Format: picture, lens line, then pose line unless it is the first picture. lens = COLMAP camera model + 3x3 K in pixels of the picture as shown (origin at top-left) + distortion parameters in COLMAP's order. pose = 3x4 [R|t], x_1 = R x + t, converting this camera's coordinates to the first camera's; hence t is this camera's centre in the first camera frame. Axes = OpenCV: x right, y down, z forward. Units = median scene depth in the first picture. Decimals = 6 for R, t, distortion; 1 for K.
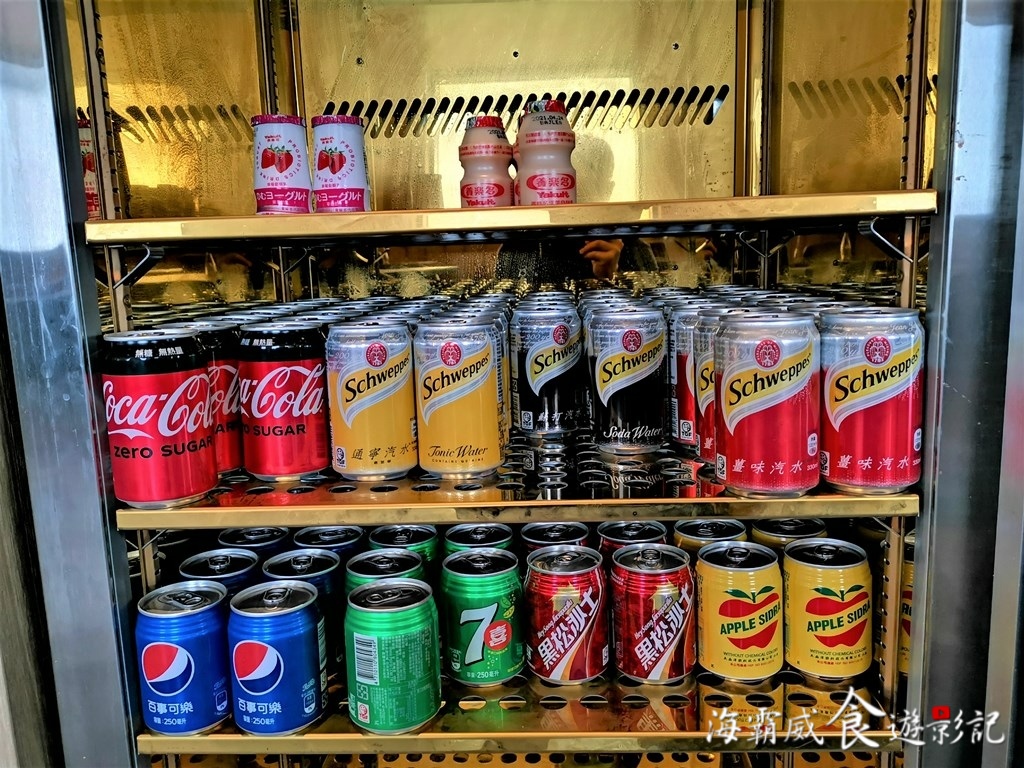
lens RADIAL K [[788.6, 0, 508.3], [0, 788.6, 380.8], [0, 0, 1]] dist [0.063137, -0.006035]
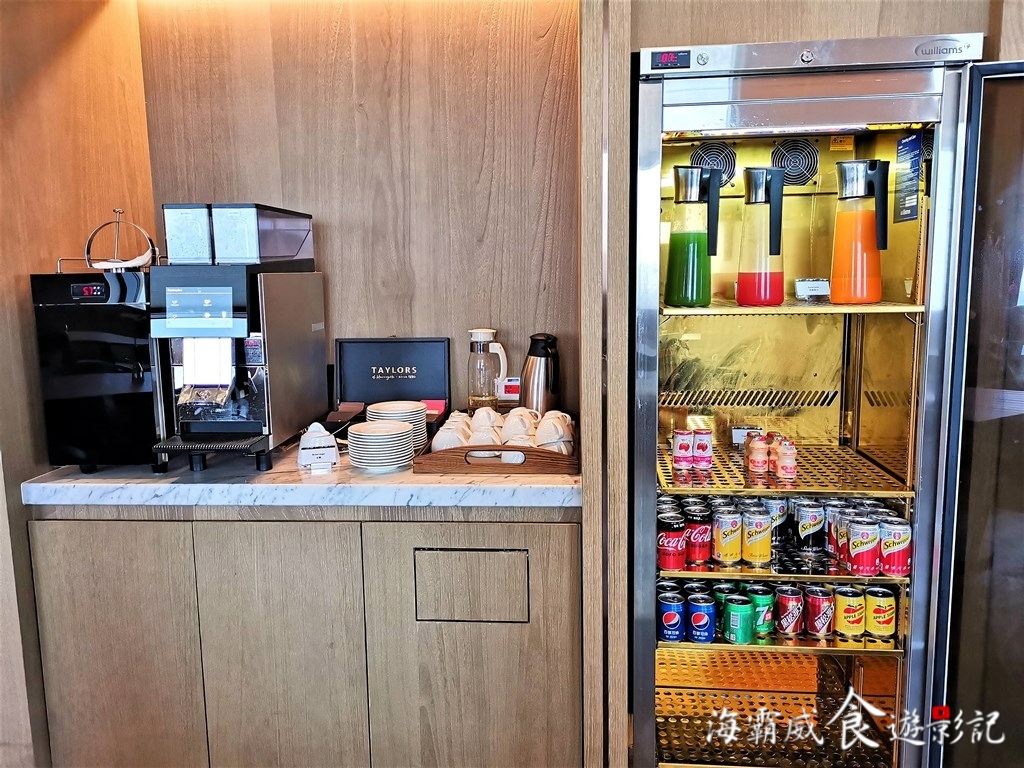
lens RADIAL K [[788.6, 0, 516.2], [0, 788.6, 387.0], [0, 0, 1]] dist [0.063137, -0.006035]
pose [[0.999037, 0.025741, -0.035526, -0.881213], [-0.026294, 0.999539, -0.015176, -0.477341], [0.035119, 0.016096, 0.999254, -2.068703]]
